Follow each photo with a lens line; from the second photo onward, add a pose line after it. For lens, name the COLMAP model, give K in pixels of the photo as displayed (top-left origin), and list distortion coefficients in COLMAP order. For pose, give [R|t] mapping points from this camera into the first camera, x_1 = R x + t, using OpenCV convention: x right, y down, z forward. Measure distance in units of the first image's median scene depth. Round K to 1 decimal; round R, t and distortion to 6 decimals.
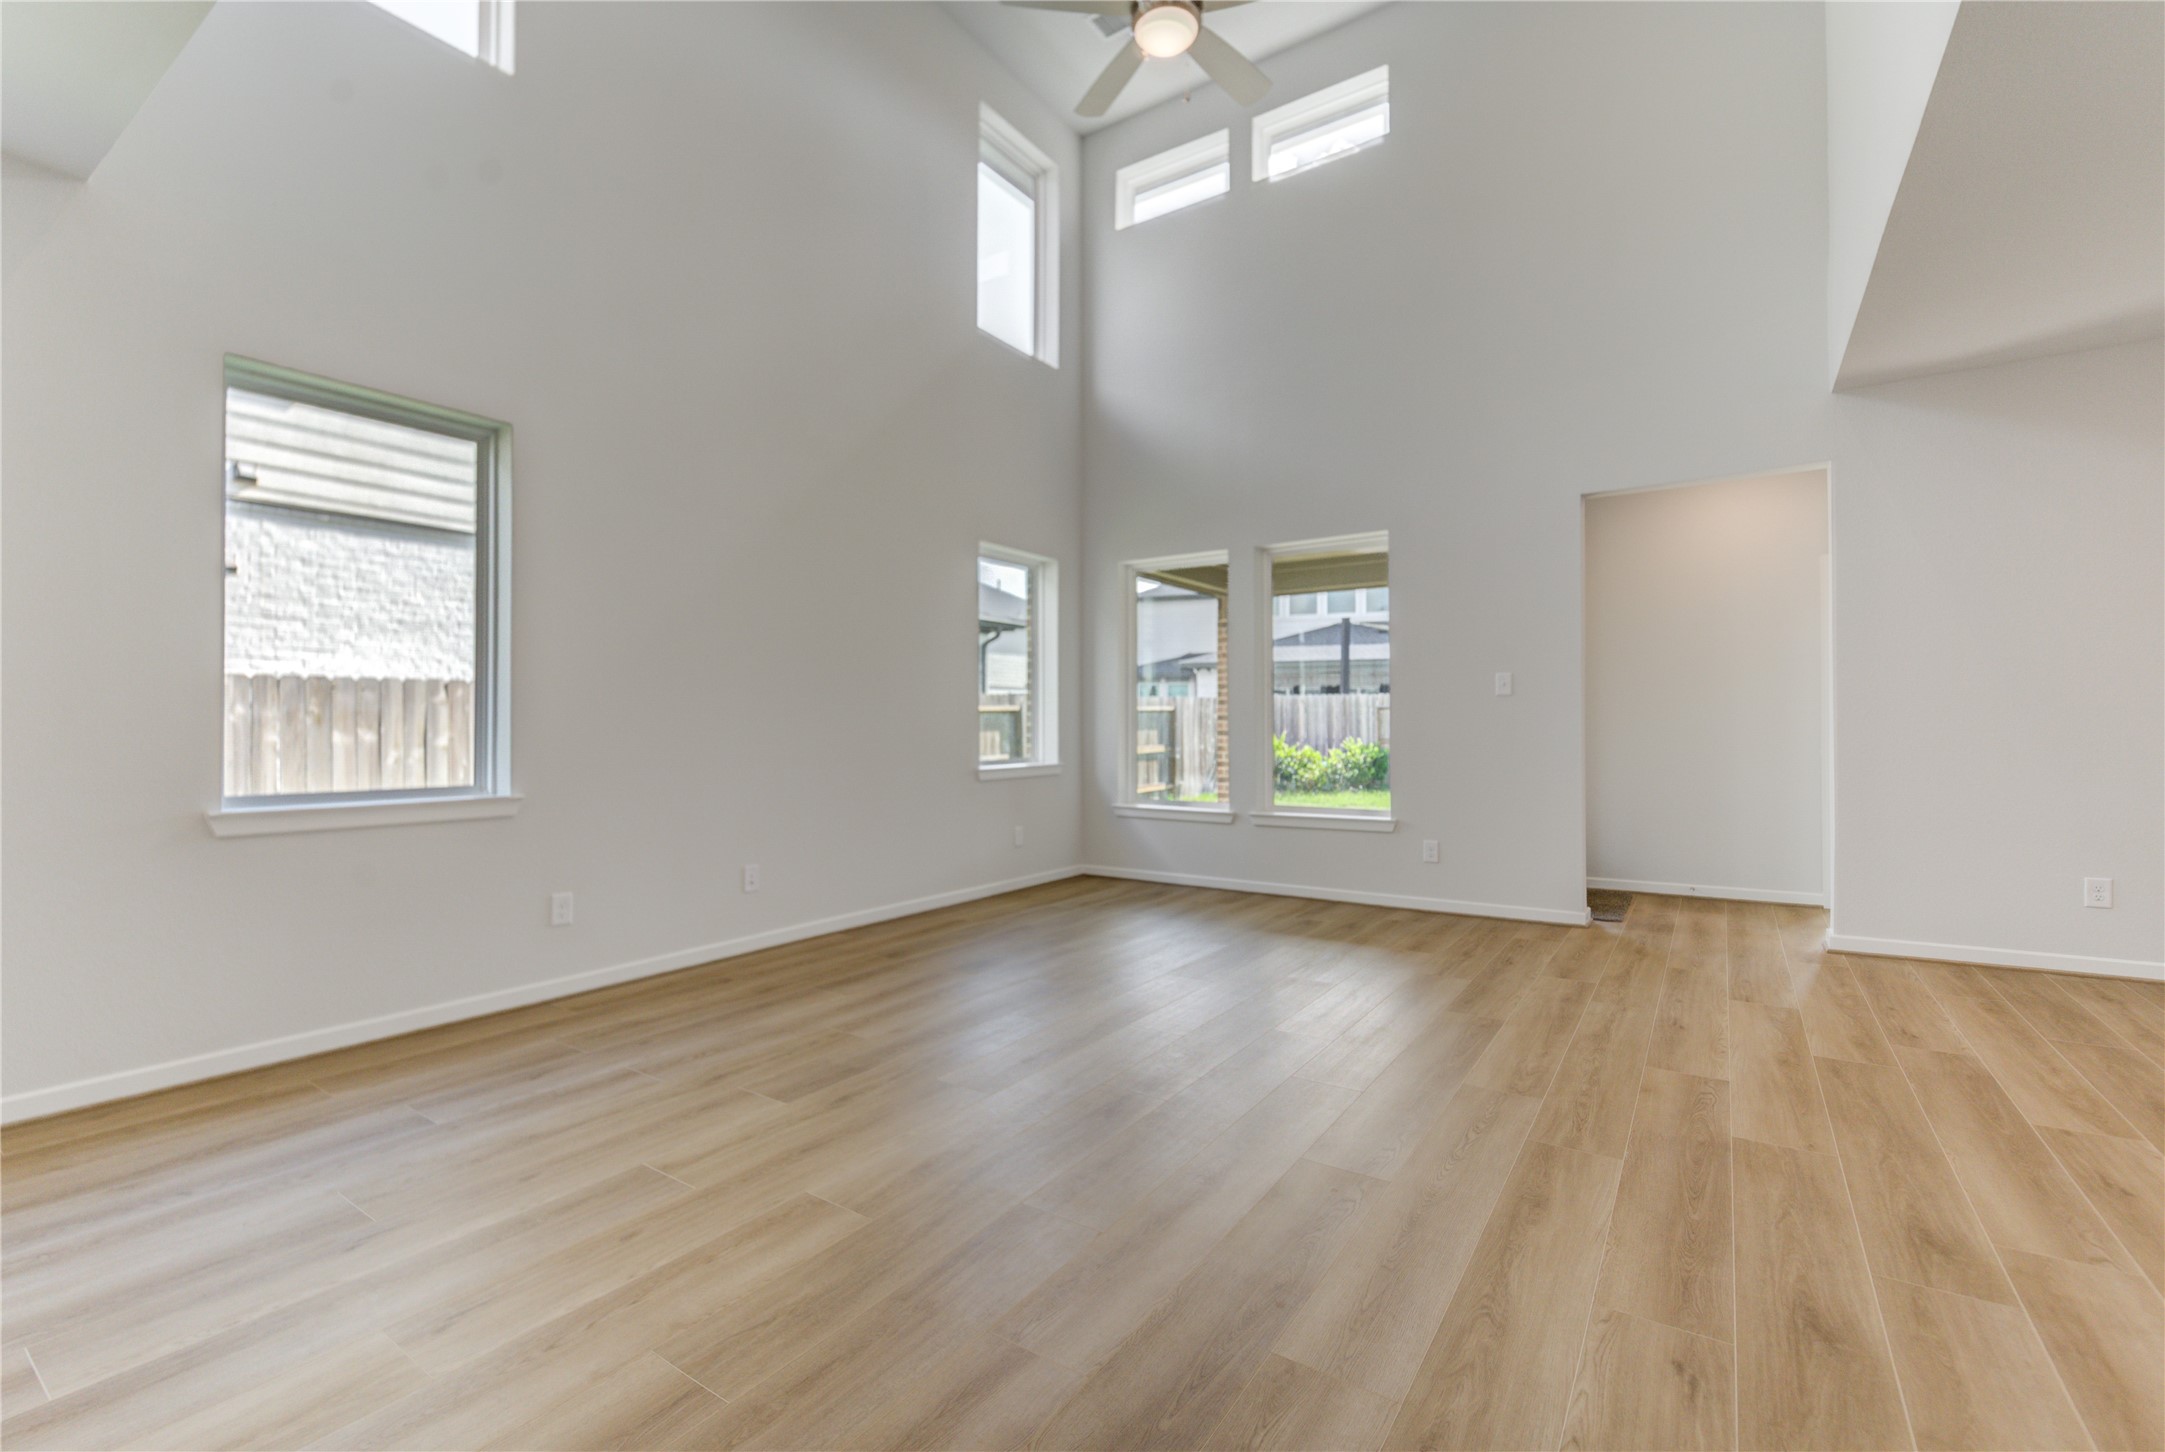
lens RADIAL K [[966.2, 0, 1067.5], [0, 966.2, 719.5], [0, 0, 1]] dist [-0.000221, 0.001607]
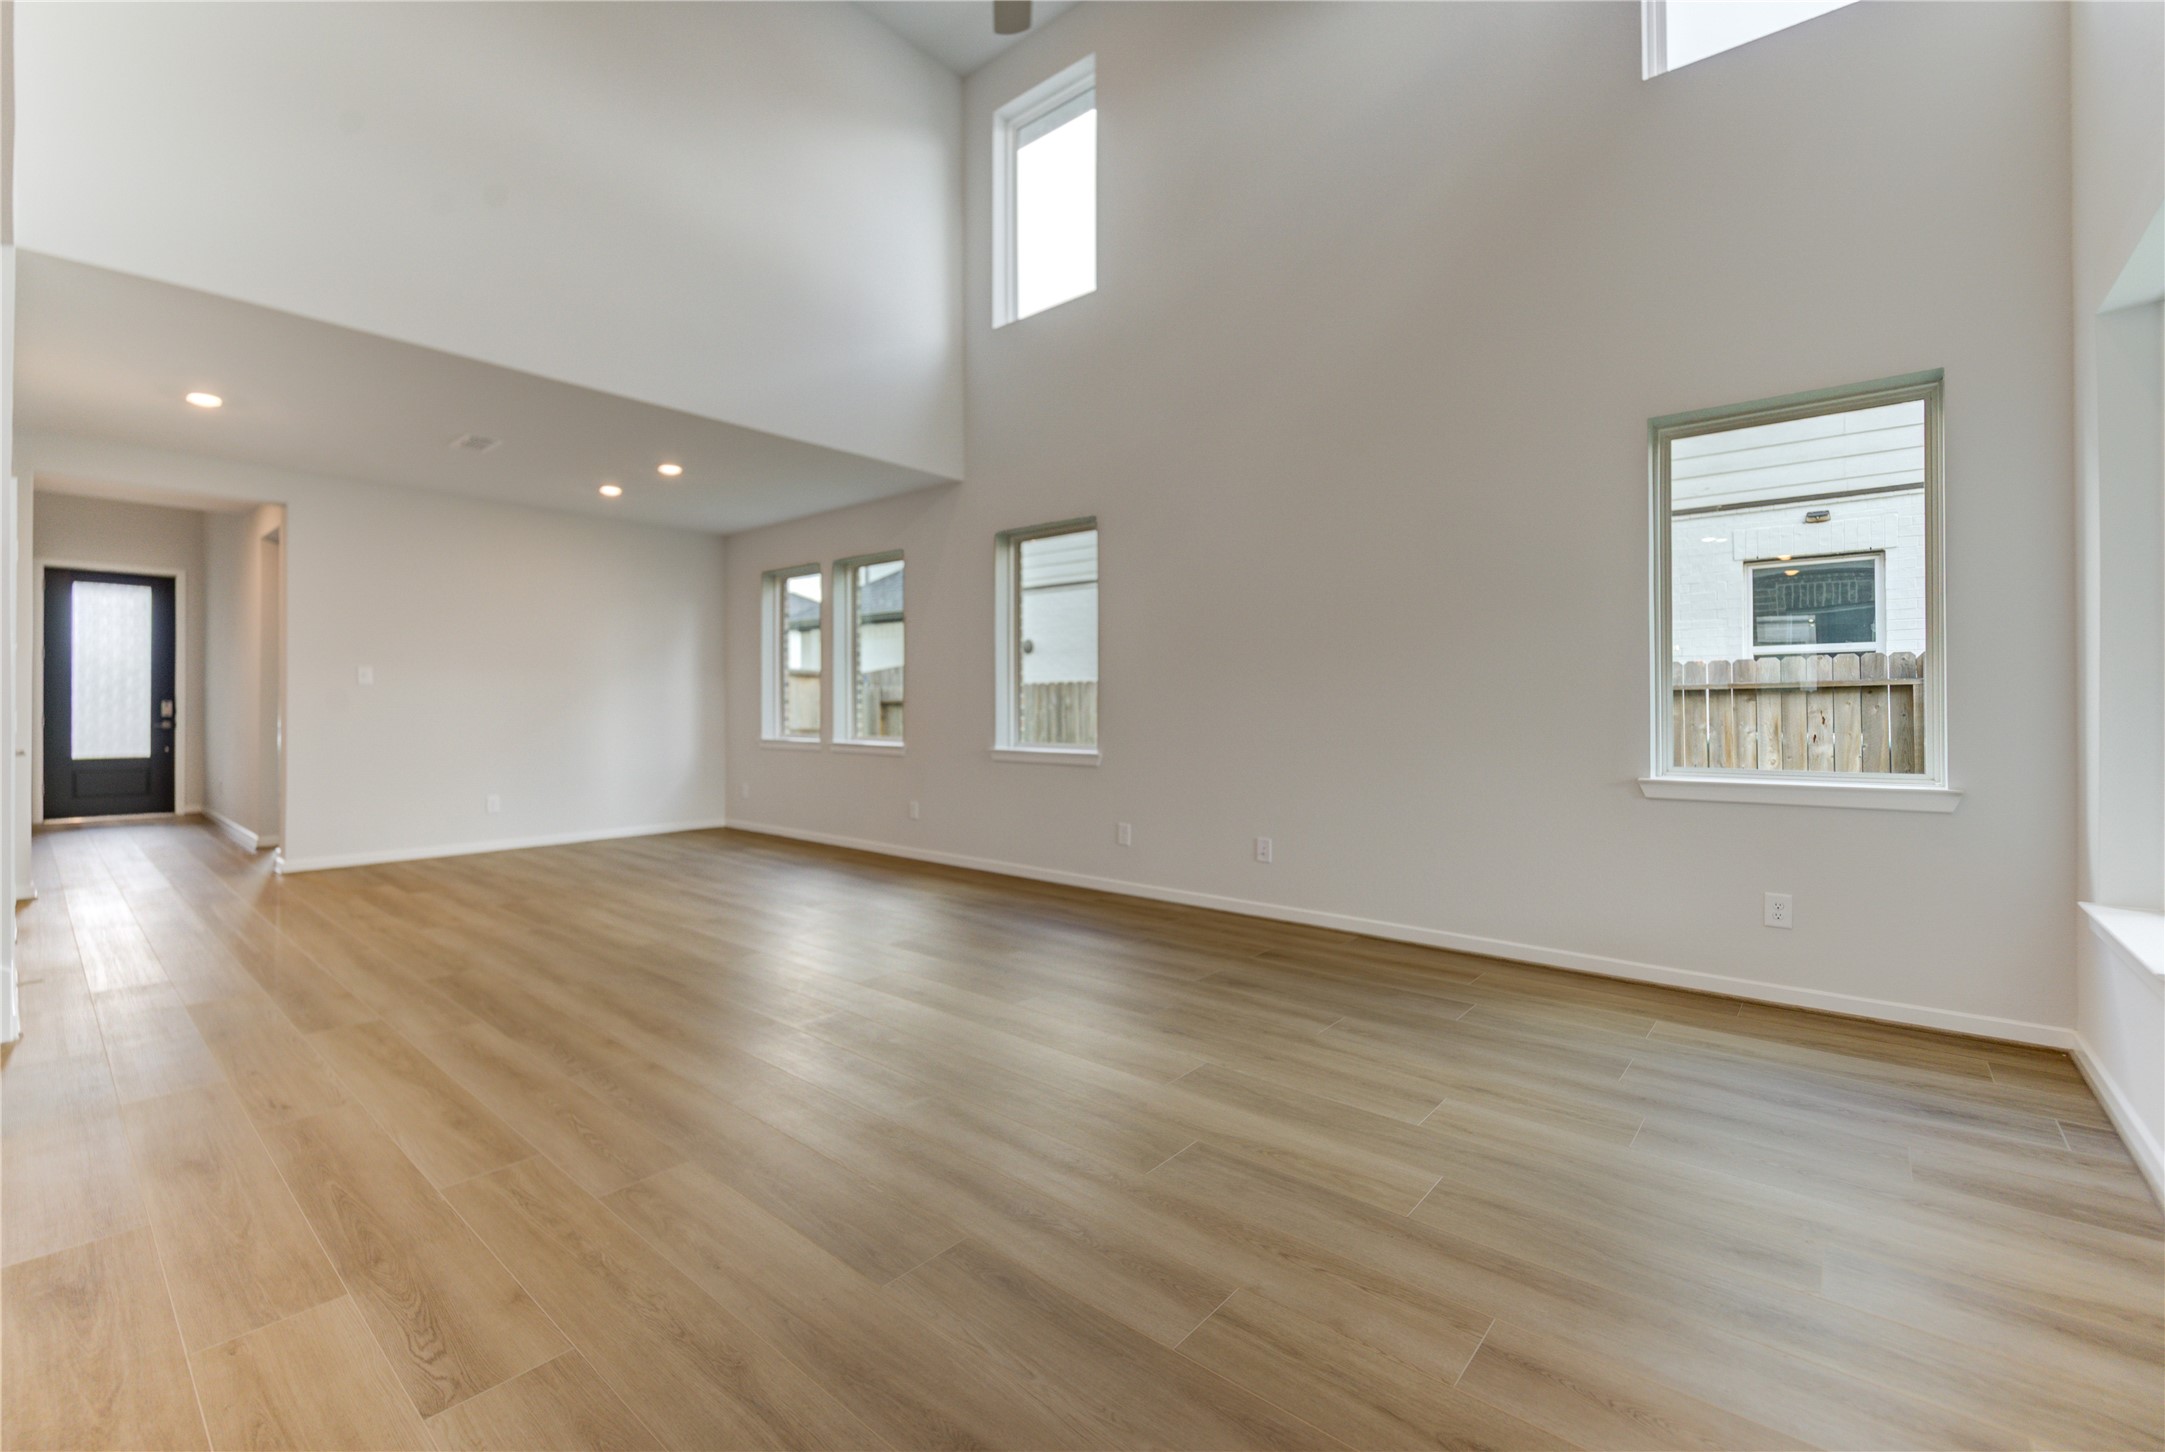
lens RADIAL K [[904.5, 0, 1058.5], [0, 904.5, 699.1], [0, 0, 1]] dist [-0.000224, 0.000355]
pose [[-0.117369, -0.002267, -0.993086, 1.294765], [0.004385, 0.999986, -0.002802, -0.008531], [0.993079, -0.004684, -0.117357, 1.605673]]
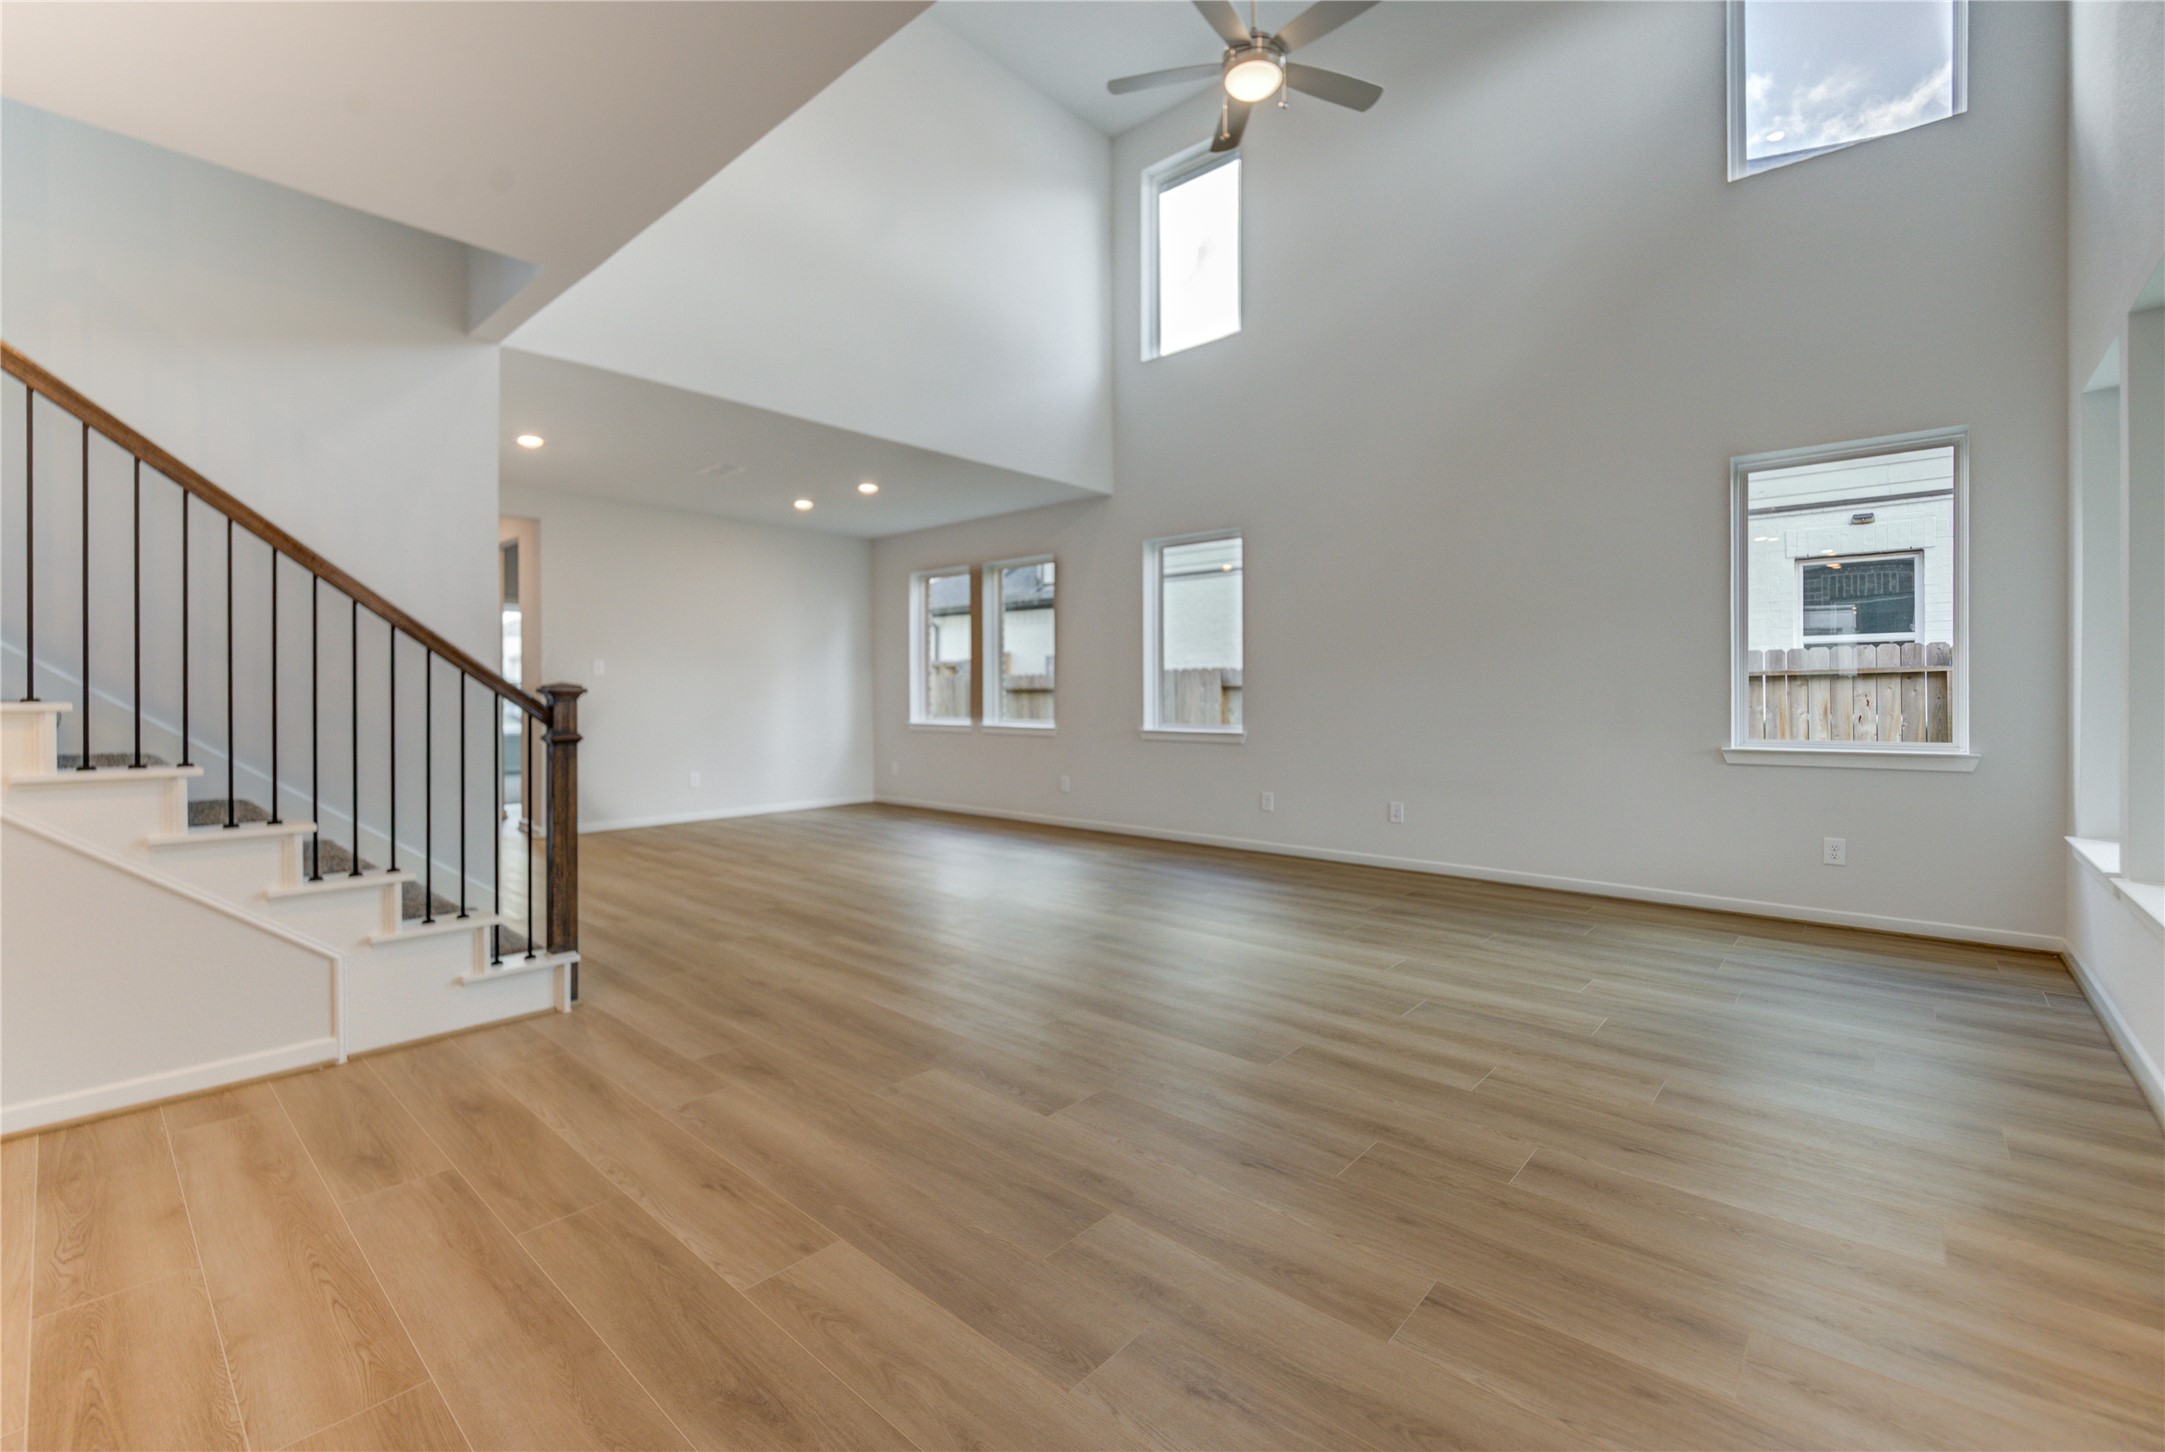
lens RADIAL K [[904.5, 0, 1093.3], [0, 904.5, 696.3], [0, 0, 1]] dist [-0.000224, 0.000355]
pose [[-0.120013, 0.009638, -0.992726, 1.708744], [0.007762, 0.999931, 0.008769, -0.010232], [0.992742, -0.006653, -0.120079, 1.314916]]
